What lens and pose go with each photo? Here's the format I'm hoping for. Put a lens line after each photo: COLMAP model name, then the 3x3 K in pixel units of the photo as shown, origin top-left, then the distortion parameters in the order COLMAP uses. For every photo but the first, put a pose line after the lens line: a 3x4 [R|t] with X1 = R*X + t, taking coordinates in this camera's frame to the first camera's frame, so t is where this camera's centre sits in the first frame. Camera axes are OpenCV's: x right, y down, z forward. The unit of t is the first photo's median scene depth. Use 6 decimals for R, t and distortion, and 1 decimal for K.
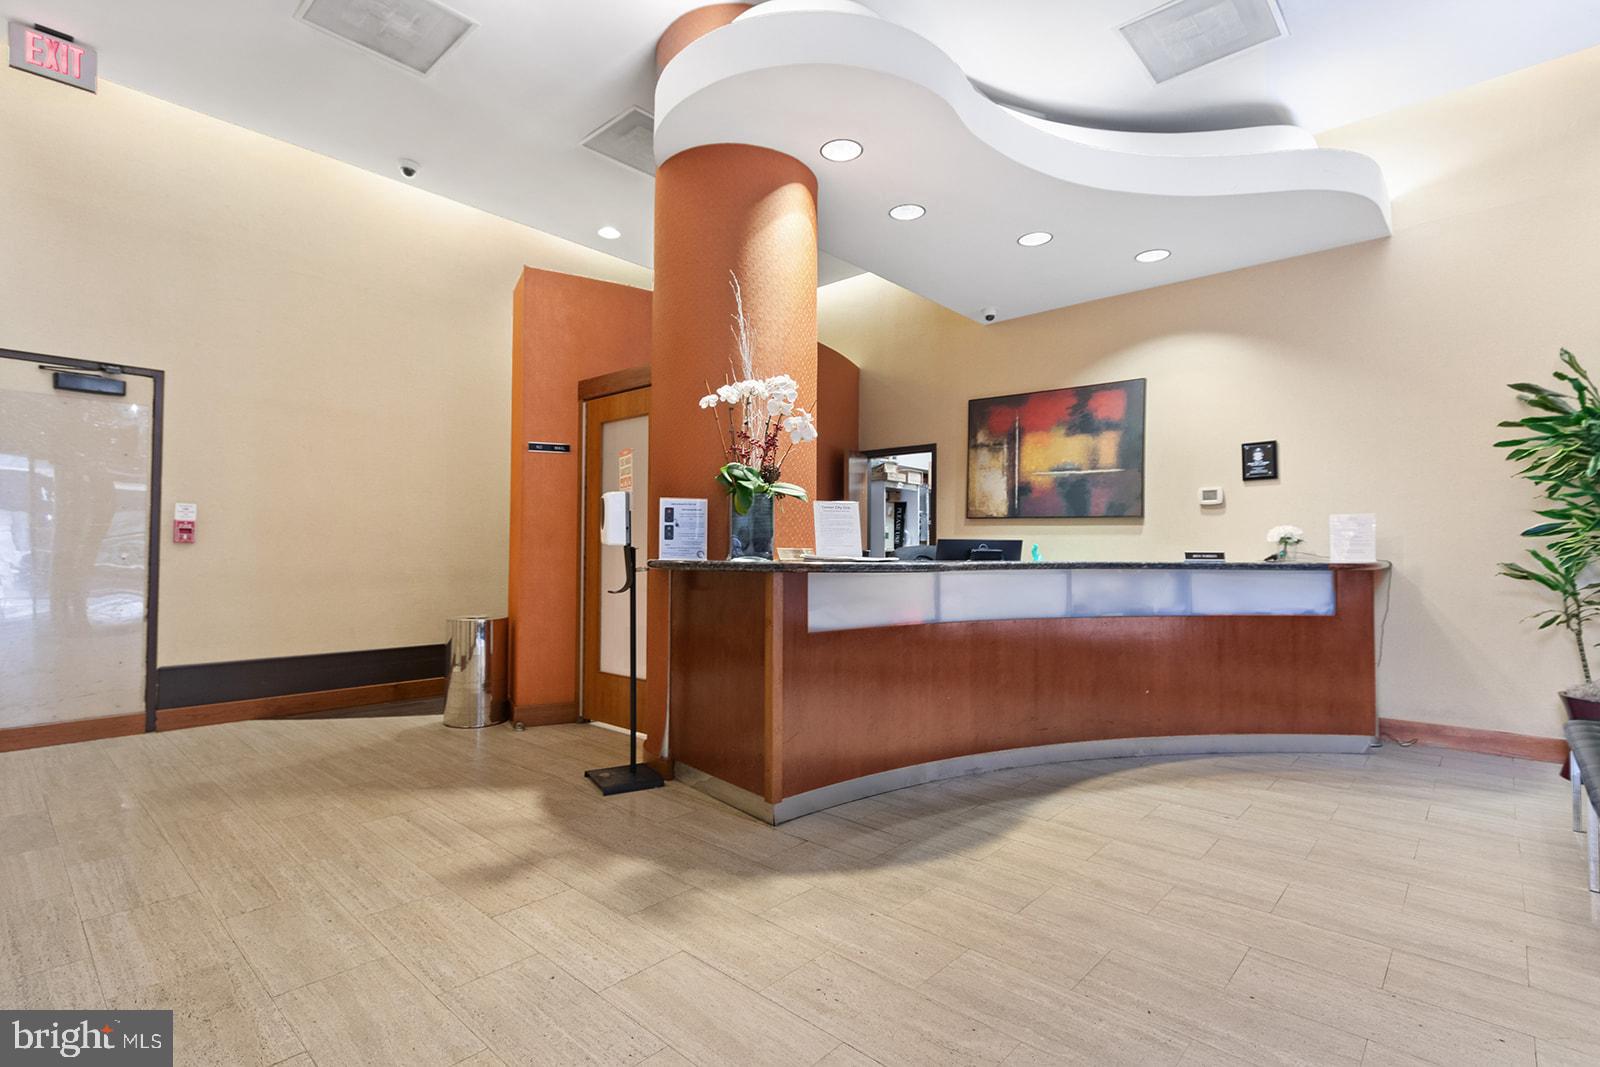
lens RADIAL K [[742.7, 0, 795.1], [0, 742.7, 535.2], [0, 0, 1]] dist [0.000290, -0.000960]
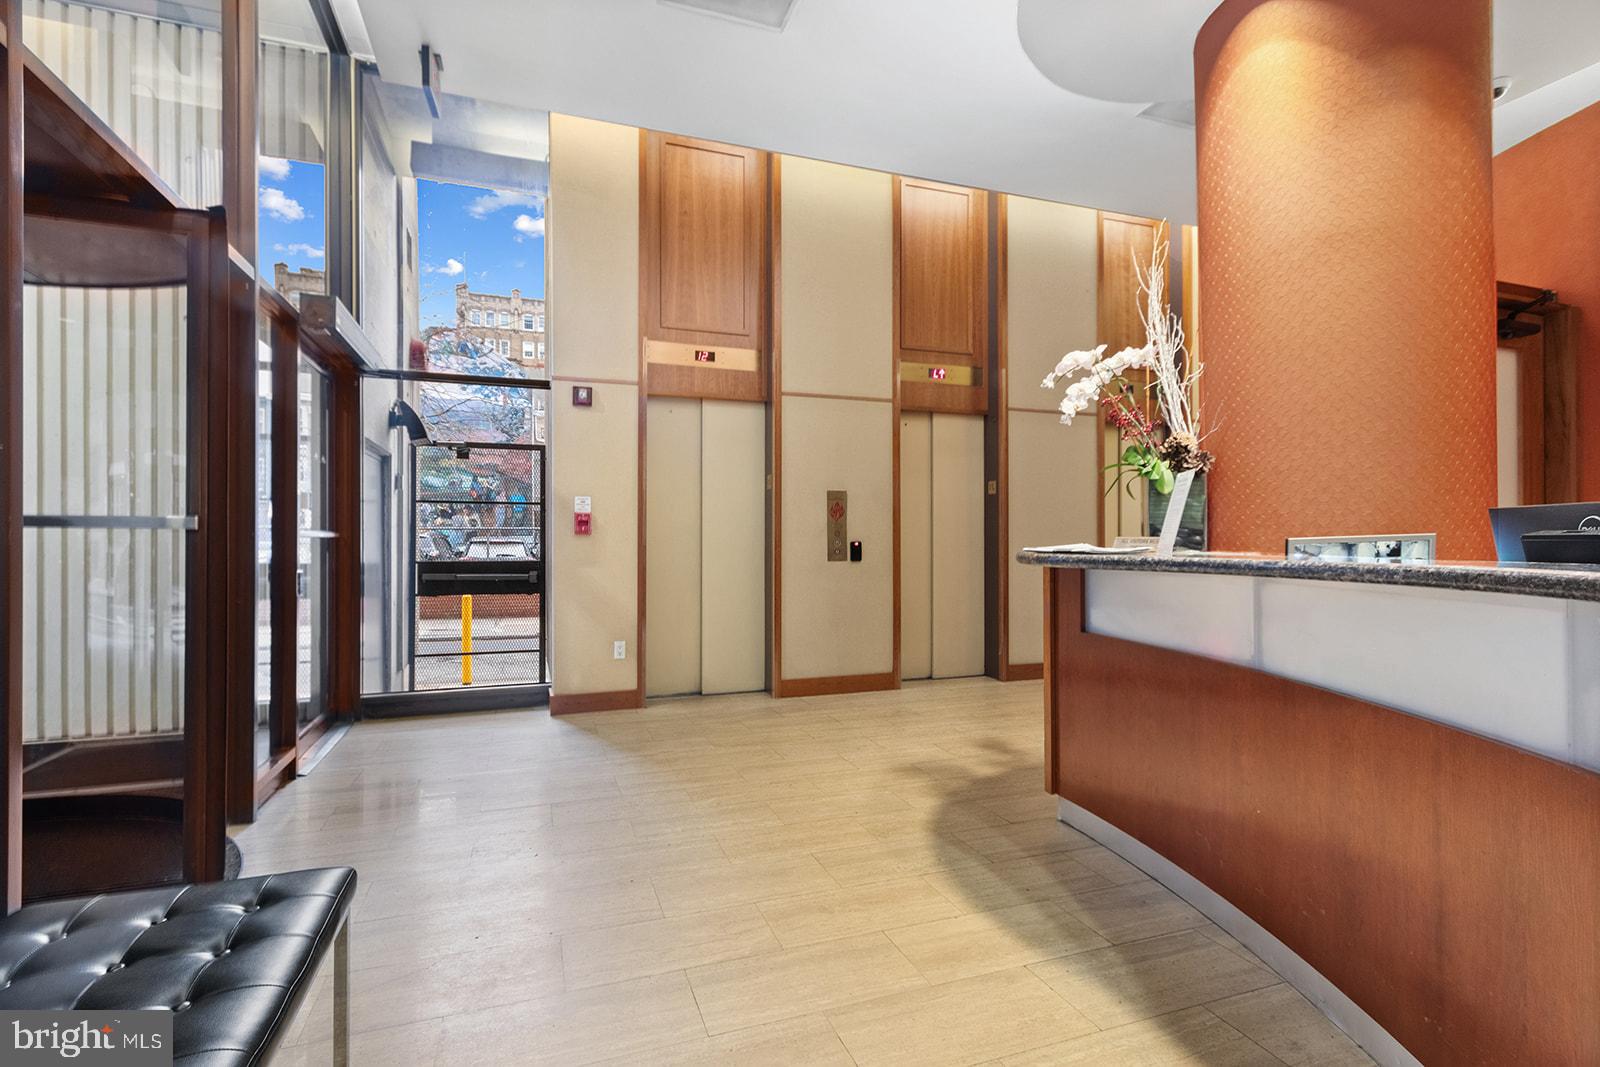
lens RADIAL K [[742.7, 0, 795.1], [0, 742.7, 535.2], [0, 0, 1]] dist [0.000290, -0.000960]
pose [[-0.452170, -0.009528, -0.891881, 1.167769], [0.015237, 0.999715, -0.018405, 0.028933], [0.891802, -0.021912, -0.451896, 1.310043]]
